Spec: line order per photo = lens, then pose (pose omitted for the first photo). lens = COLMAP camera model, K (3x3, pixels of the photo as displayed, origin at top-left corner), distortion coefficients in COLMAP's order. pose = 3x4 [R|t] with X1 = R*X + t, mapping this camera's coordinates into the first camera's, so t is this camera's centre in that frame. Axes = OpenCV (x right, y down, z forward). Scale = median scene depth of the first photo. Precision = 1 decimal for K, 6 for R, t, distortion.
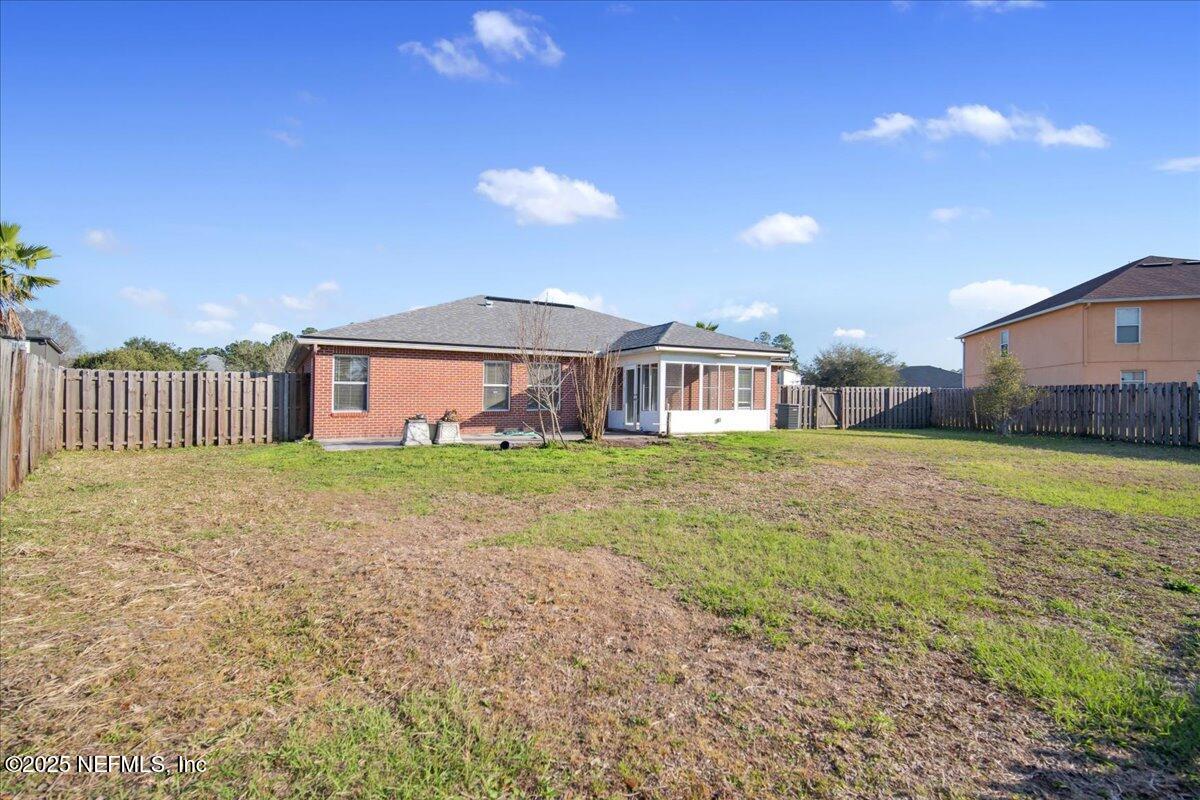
lens RADIAL K [[568.4, 0, 600.0], [0, 568.4, 400.0], [0, 0, 1]] dist [0.001759, 0.000124]
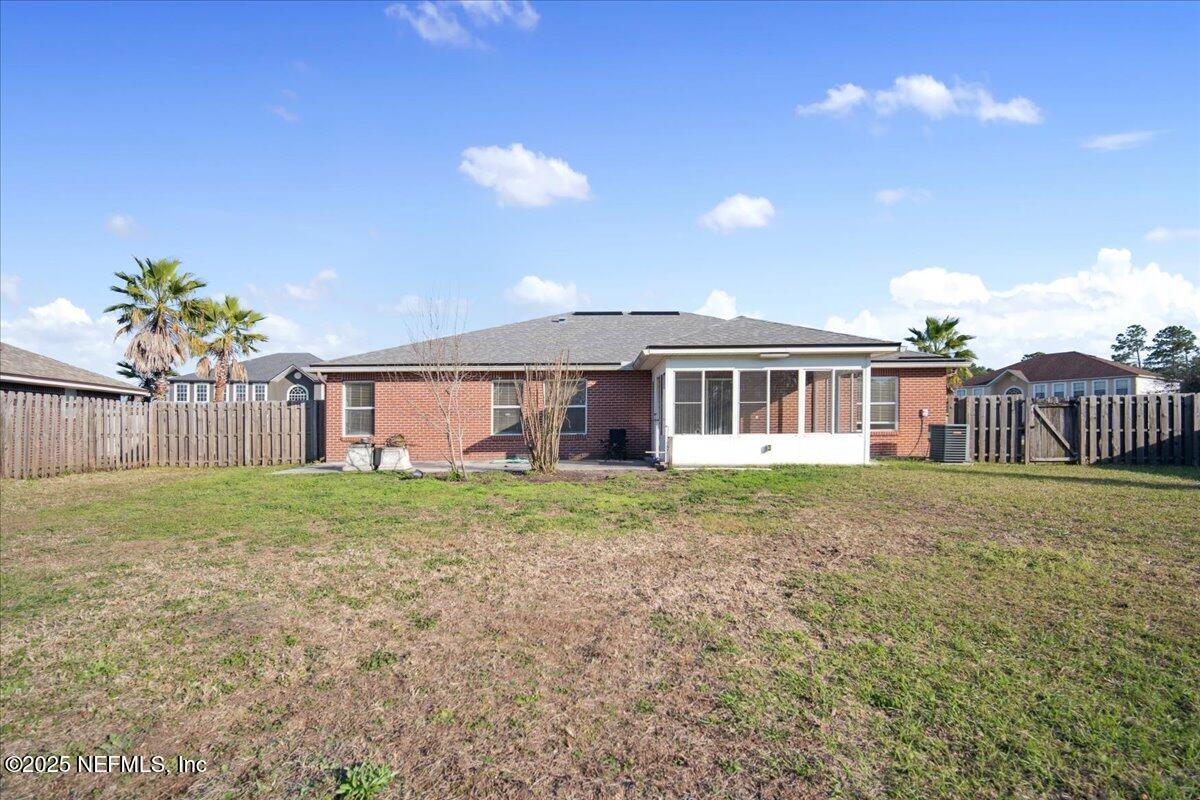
lens RADIAL K [[550.8, 0, 603.6], [0, 550.8, 420.8], [0, 0, 1]] dist [0.004287, 0.001266]
pose [[0.863708, -0.011995, -0.503849, 0.395070], [0.010494, 0.999928, -0.005816, 0.003274], [0.503883, -0.000265, 0.863772, 0.317508]]
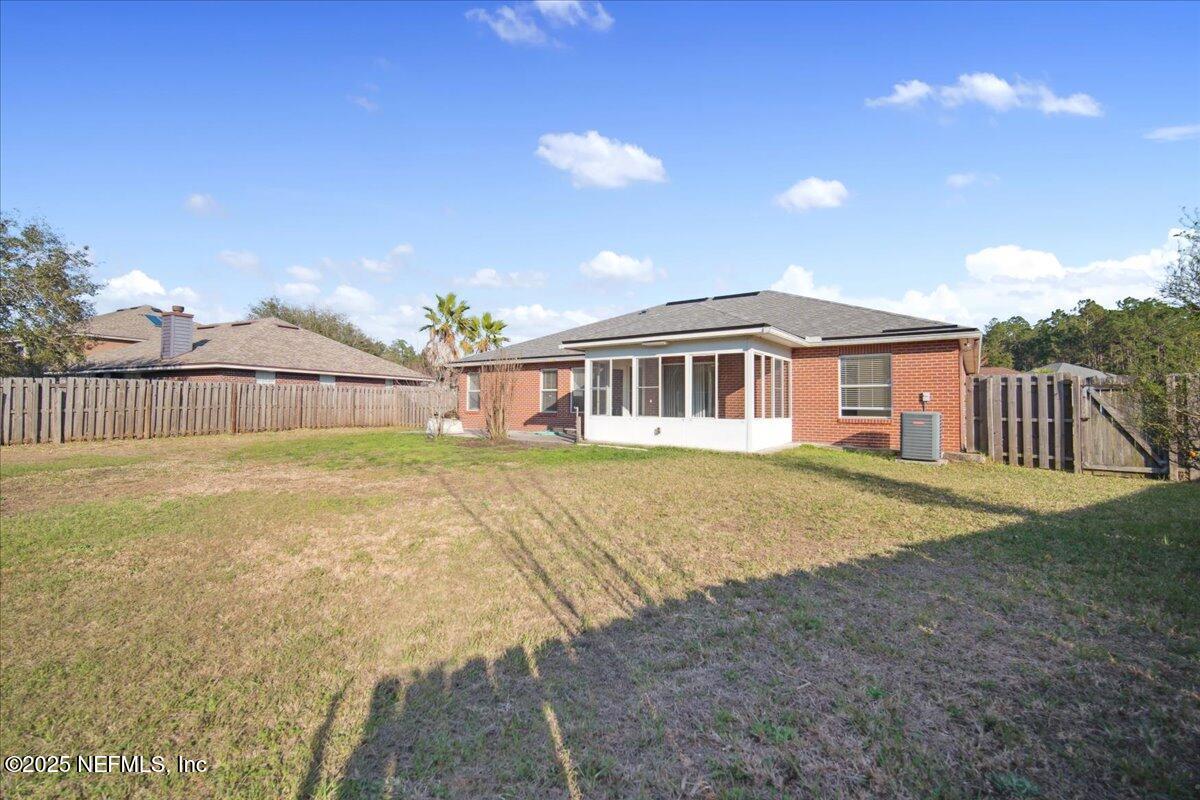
lens RADIAL K [[542.4, 0, 600.0], [0, 542.4, 400.0], [0, 0, 1]] dist [0.001706, 0.000281]
pose [[0.368530, -0.002095, -0.929613, 0.883085], [-0.002752, 0.999991, -0.003345, -0.002230], [0.929612, 0.003791, 0.368521, 0.693793]]
